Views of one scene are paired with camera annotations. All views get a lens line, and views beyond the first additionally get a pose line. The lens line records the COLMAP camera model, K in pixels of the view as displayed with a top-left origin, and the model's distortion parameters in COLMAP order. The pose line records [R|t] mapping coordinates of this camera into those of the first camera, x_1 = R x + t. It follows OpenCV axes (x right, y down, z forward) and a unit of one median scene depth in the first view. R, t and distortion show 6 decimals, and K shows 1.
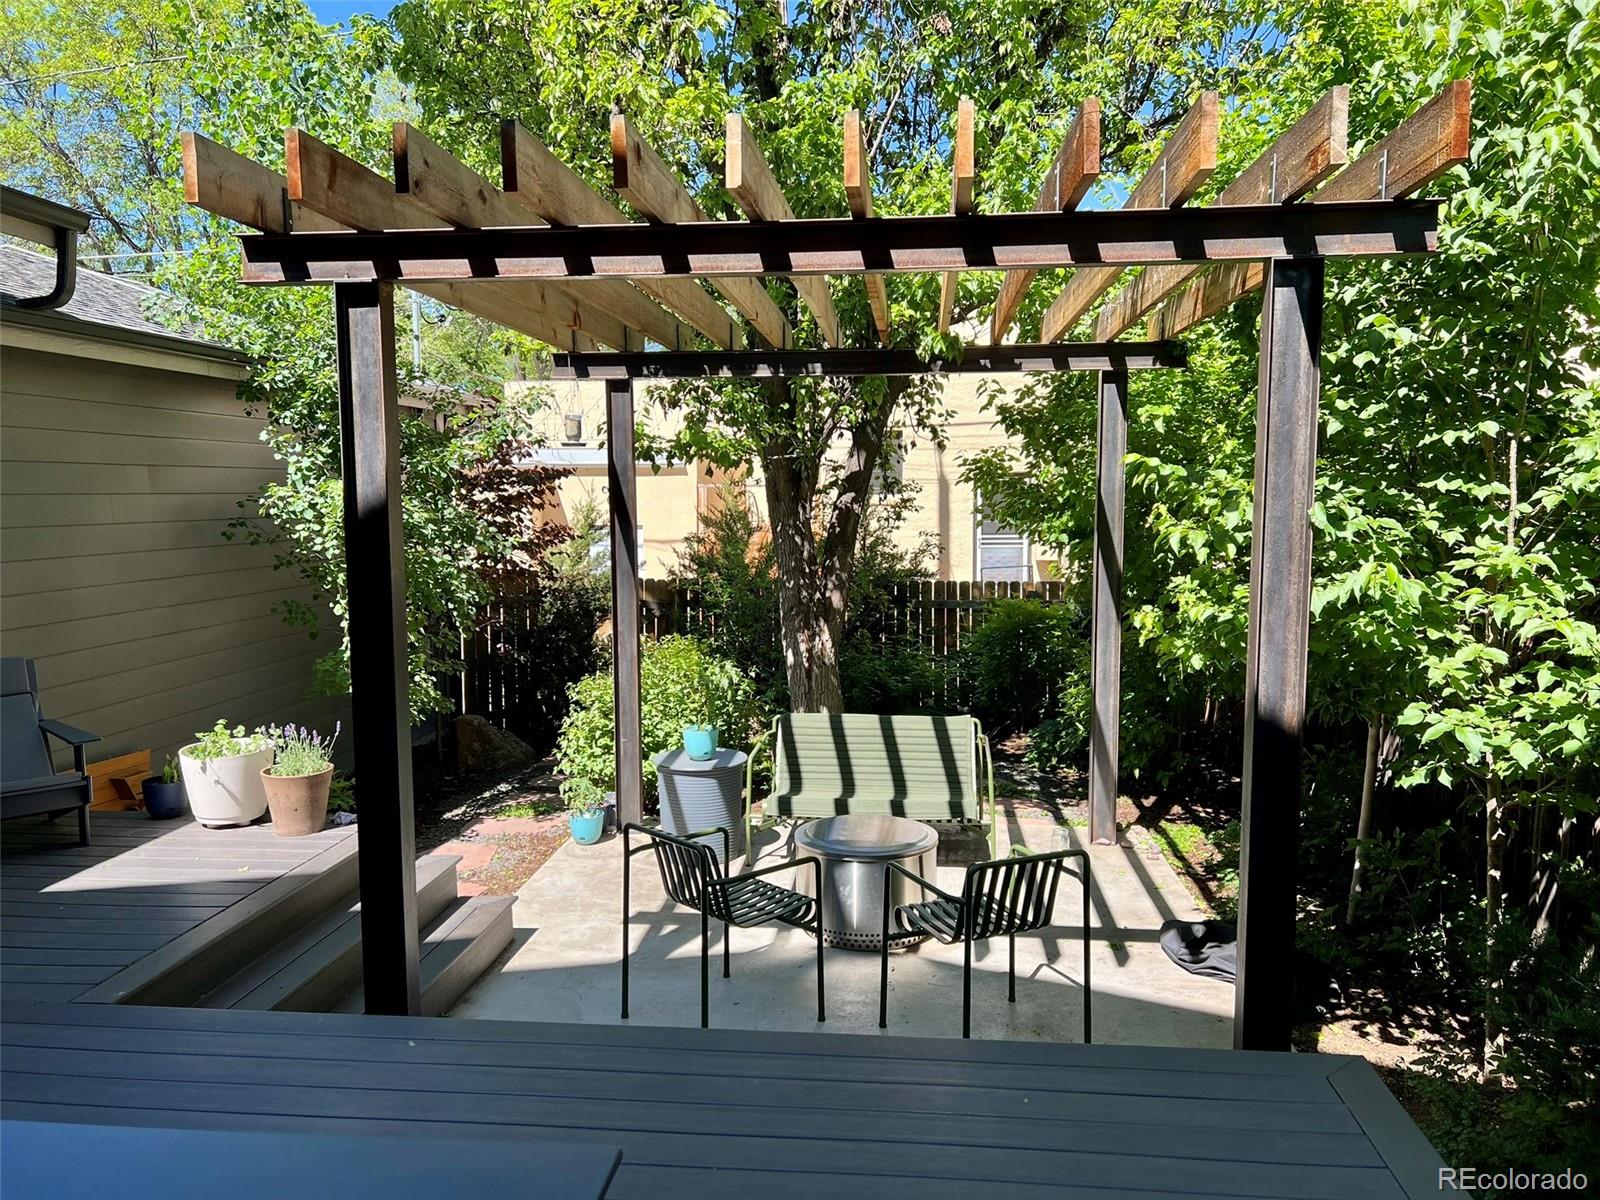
lens RADIAL K [[1201.1, 0, 800.9], [0, 1201.1, 605.2], [0, 0, 1]] dist [0.159039, -0.220724]
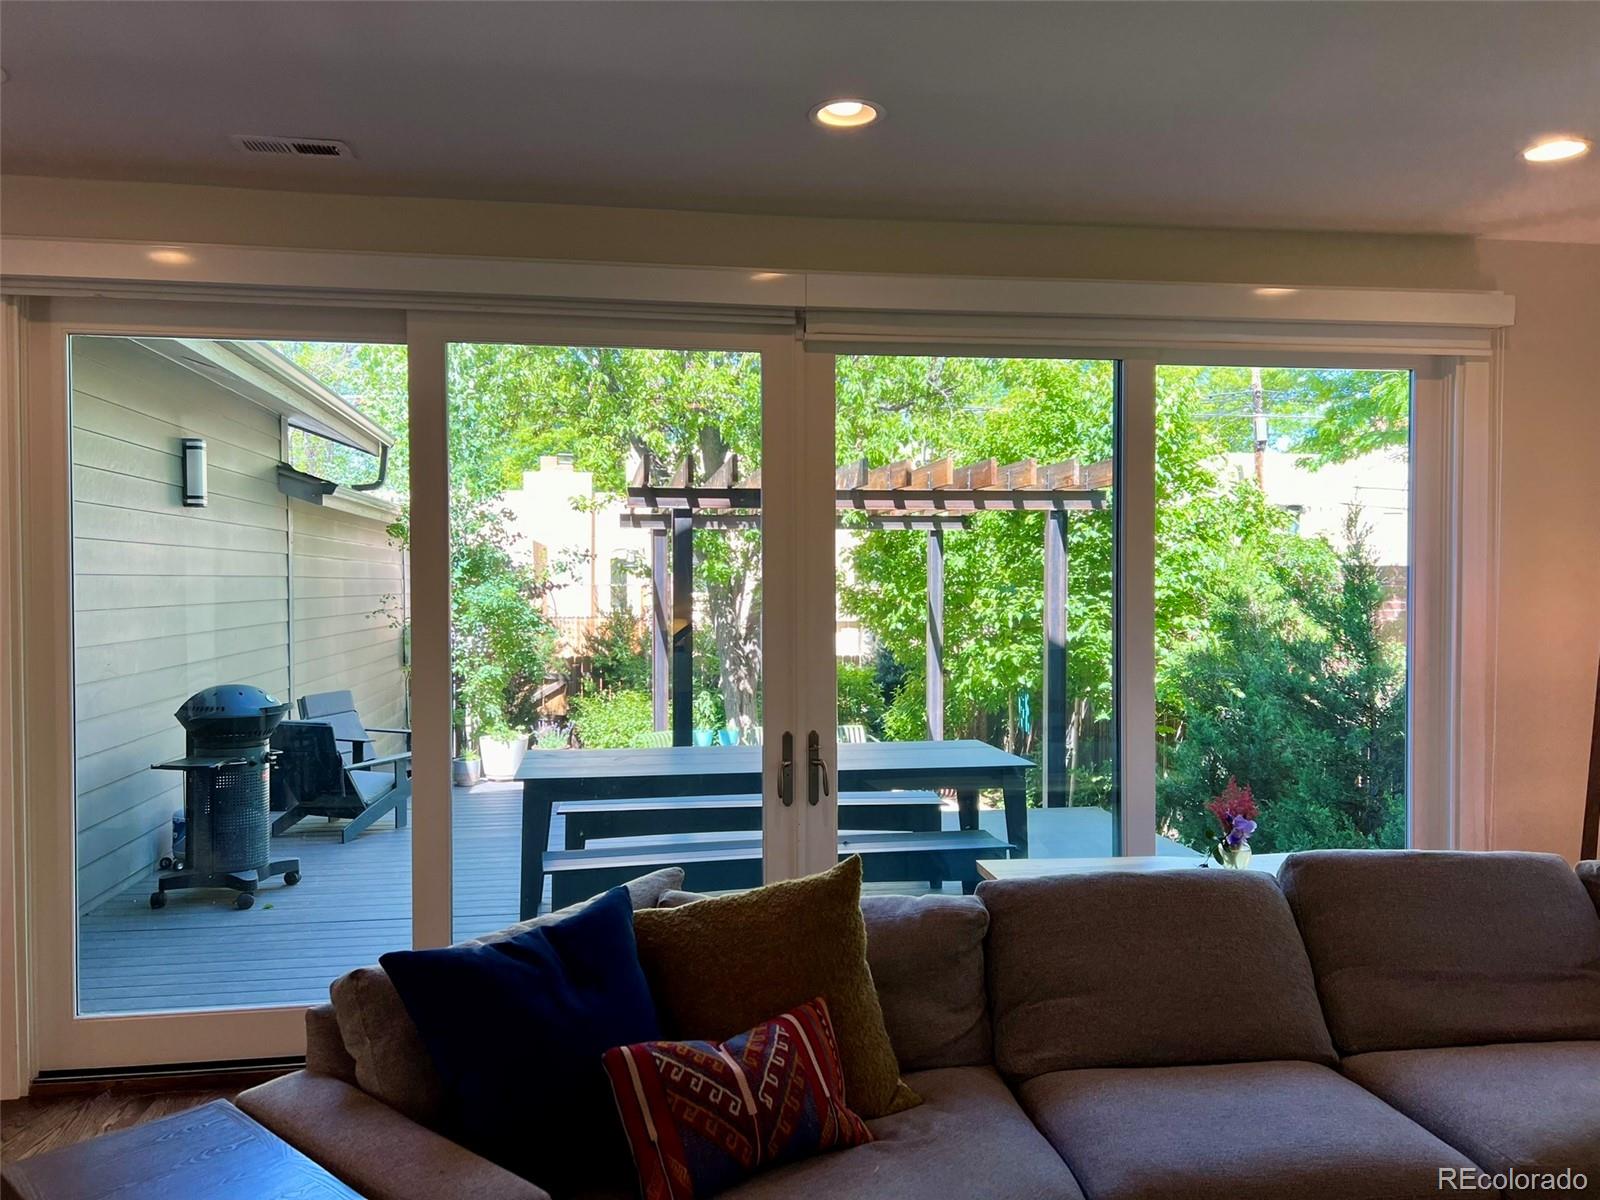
lens RADIAL K [[1201.1, 0, 800.9], [0, 1201.1, 605.2], [0, 0, 1]] dist [0.159039, -0.220724]
pose [[0.969226, 0.001047, 0.246169, -0.385074], [0.020109, 0.996312, -0.083411, 0.063567], [-0.245348, 0.085794, 0.965631, -0.676629]]
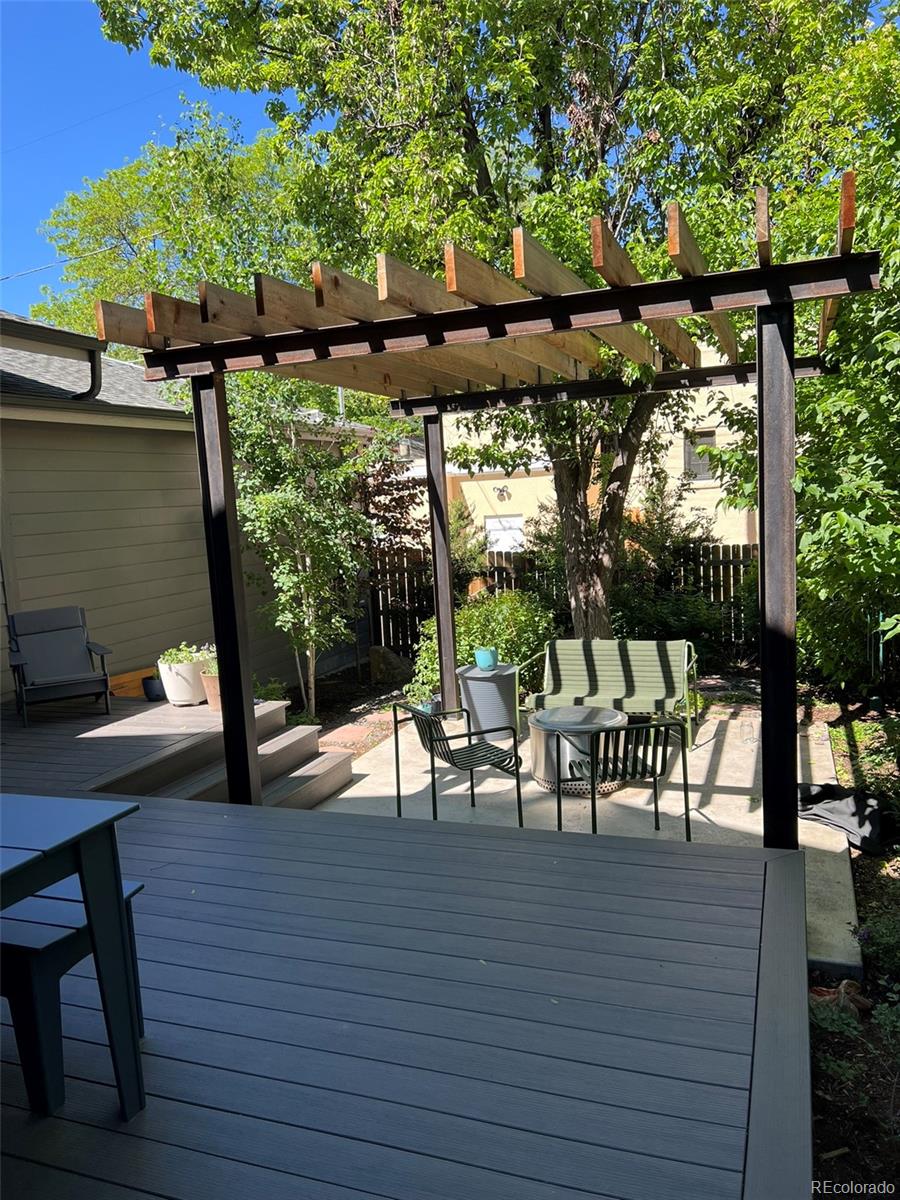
lens RADIAL K [[900.8, 0, 450.0], [0, 900.8, 600.0], [0, 0, 1]] dist [0.159039, -0.220724]
pose [[0.964947, -0.020375, -0.261651, 0.155672], [0.027855, 0.999302, 0.024910, 0.012470], [0.260961, -0.031325, 0.964841, -0.070941]]
